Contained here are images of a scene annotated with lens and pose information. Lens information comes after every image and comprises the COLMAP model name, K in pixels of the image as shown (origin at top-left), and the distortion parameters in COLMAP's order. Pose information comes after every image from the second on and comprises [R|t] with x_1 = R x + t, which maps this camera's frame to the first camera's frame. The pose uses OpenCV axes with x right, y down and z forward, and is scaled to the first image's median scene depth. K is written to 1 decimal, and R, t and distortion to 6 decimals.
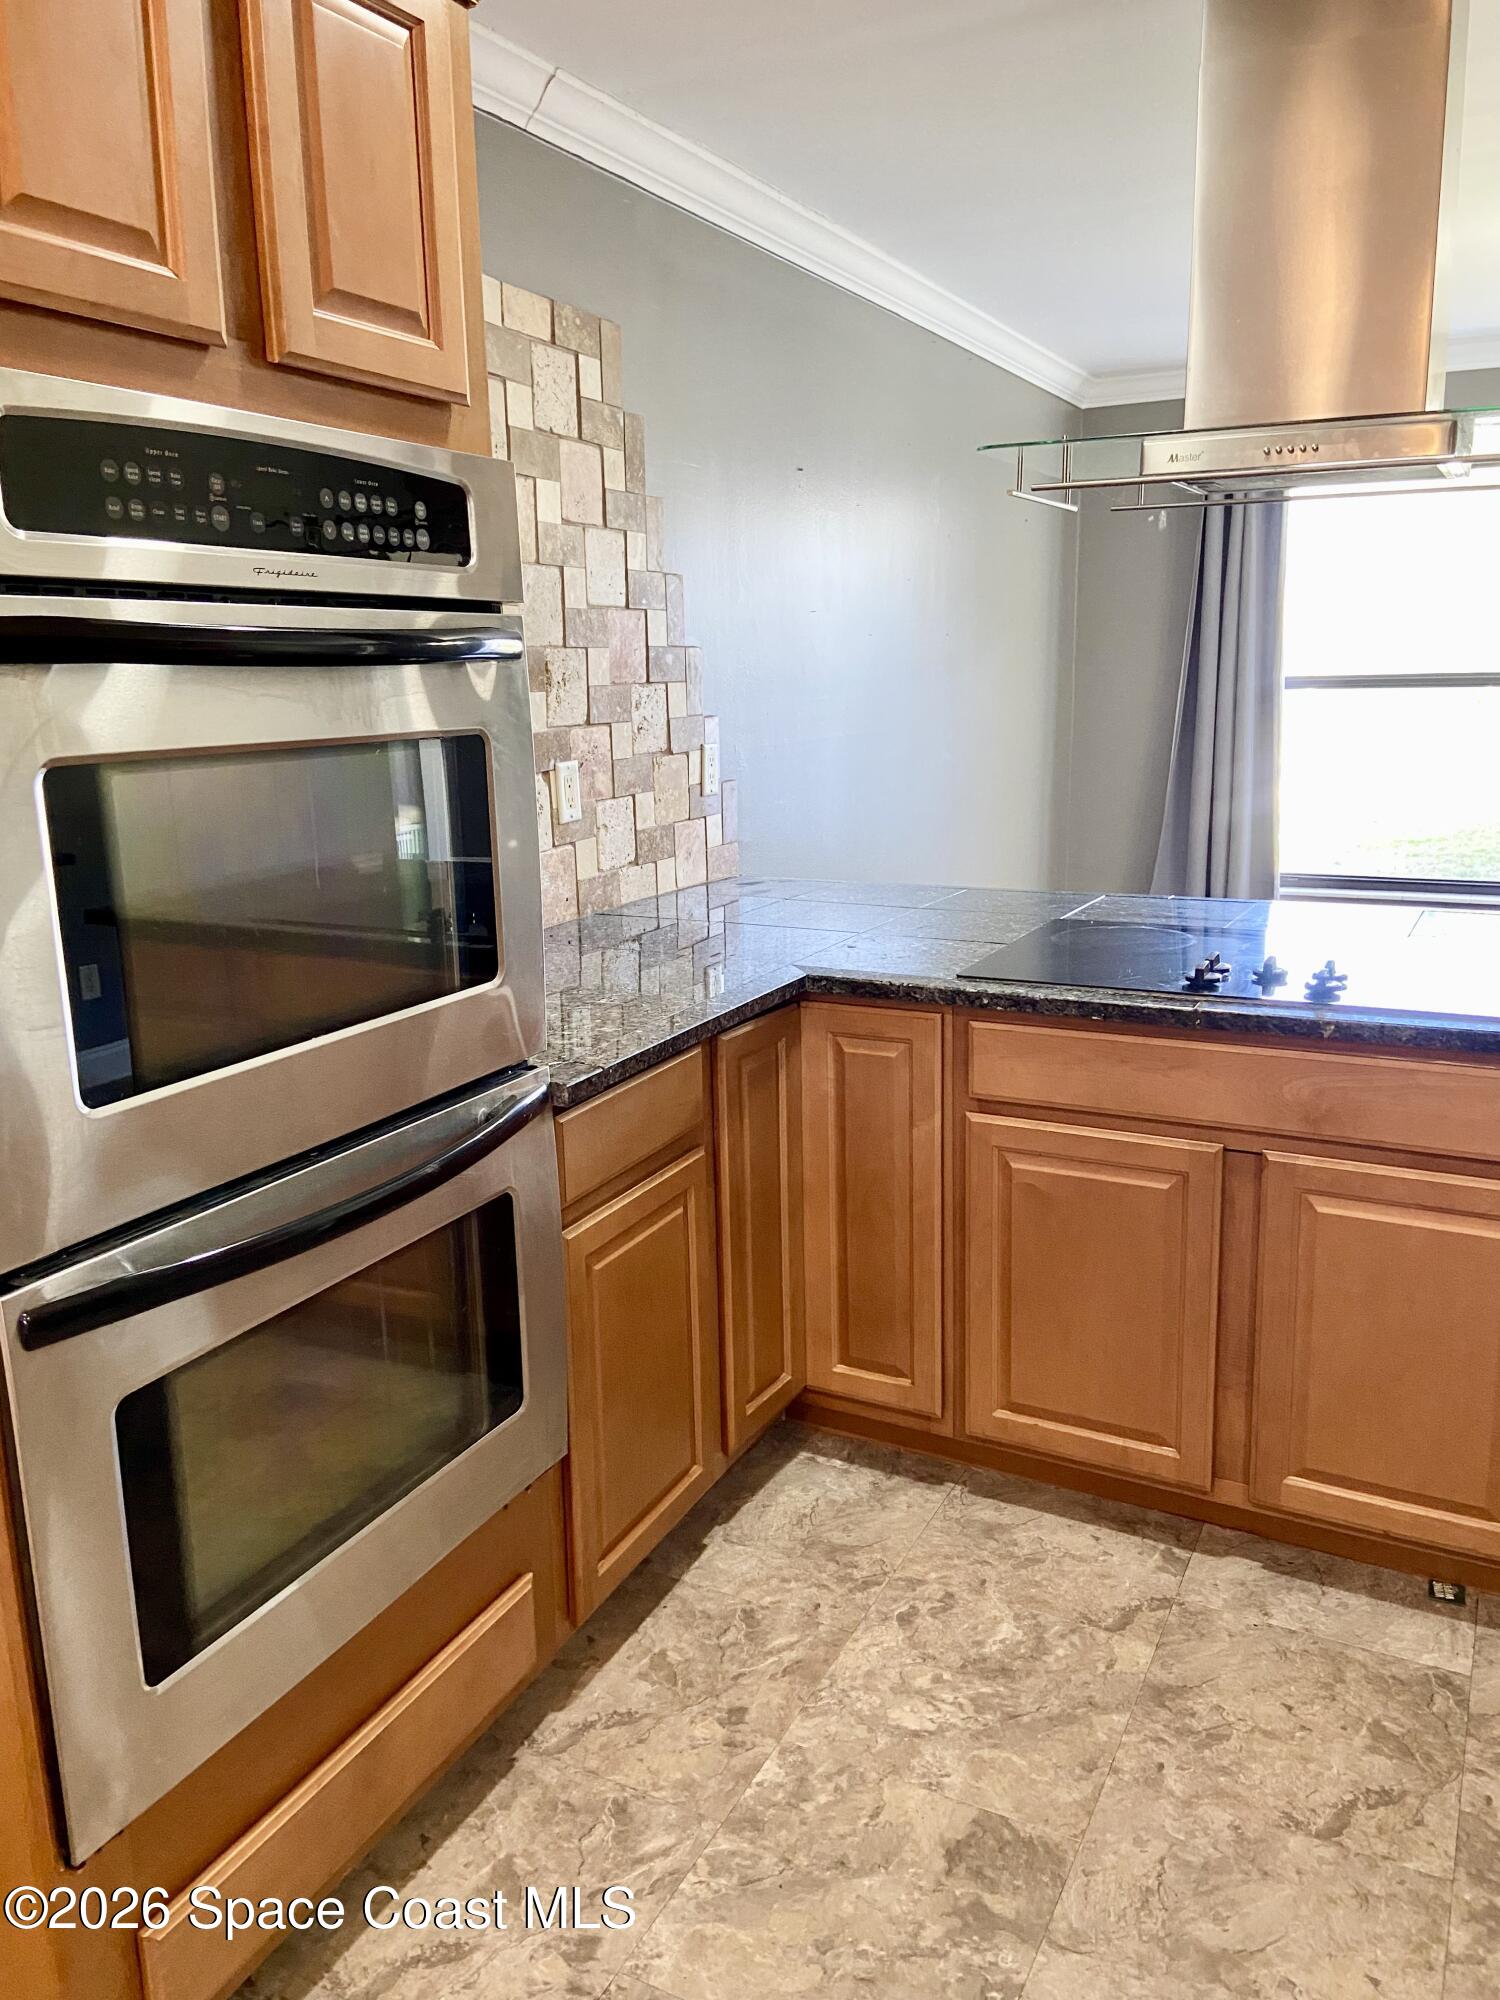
lens RADIAL K [[1491.8, 0, 769.8], [0, 1491.8, 979.2], [0, 0, 1]] dist [0.117959, -0.152509]
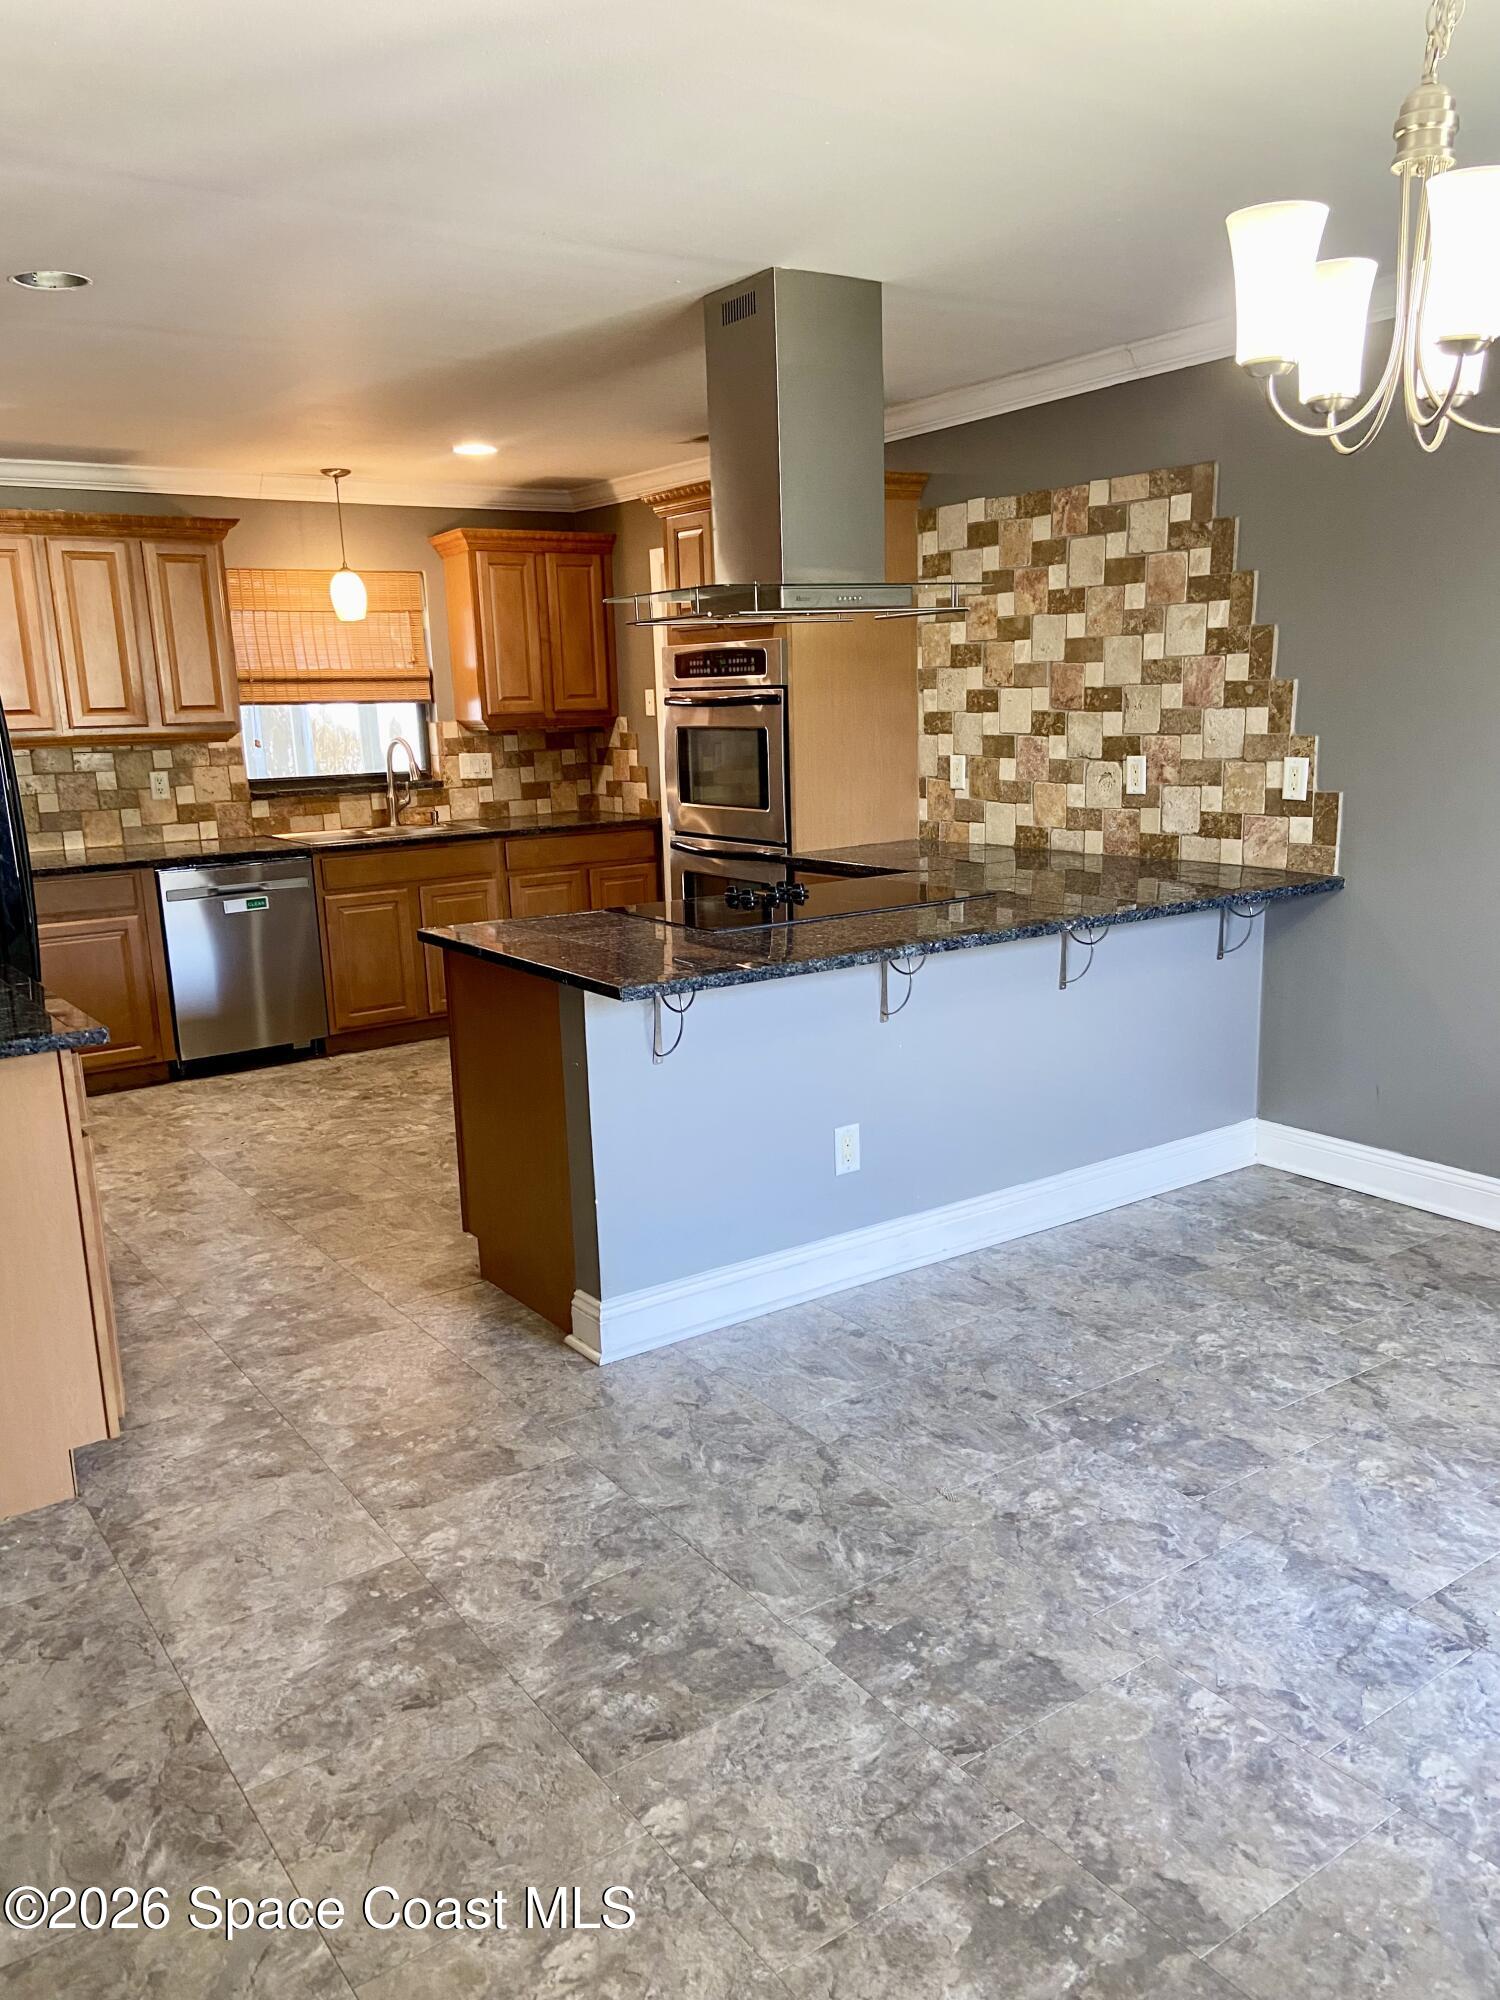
lens RADIAL K [[1534.7, 0, 752.4], [0, 1534.7, 1024.1], [0, 0, 1]] dist [0.124723, -0.170104]
pose [[-0.472399, 0.221201, -0.853176, 2.207168], [-0.144766, 0.935376, 0.322668, -0.508073], [0.869415, 0.275939, -0.409849, 2.023039]]
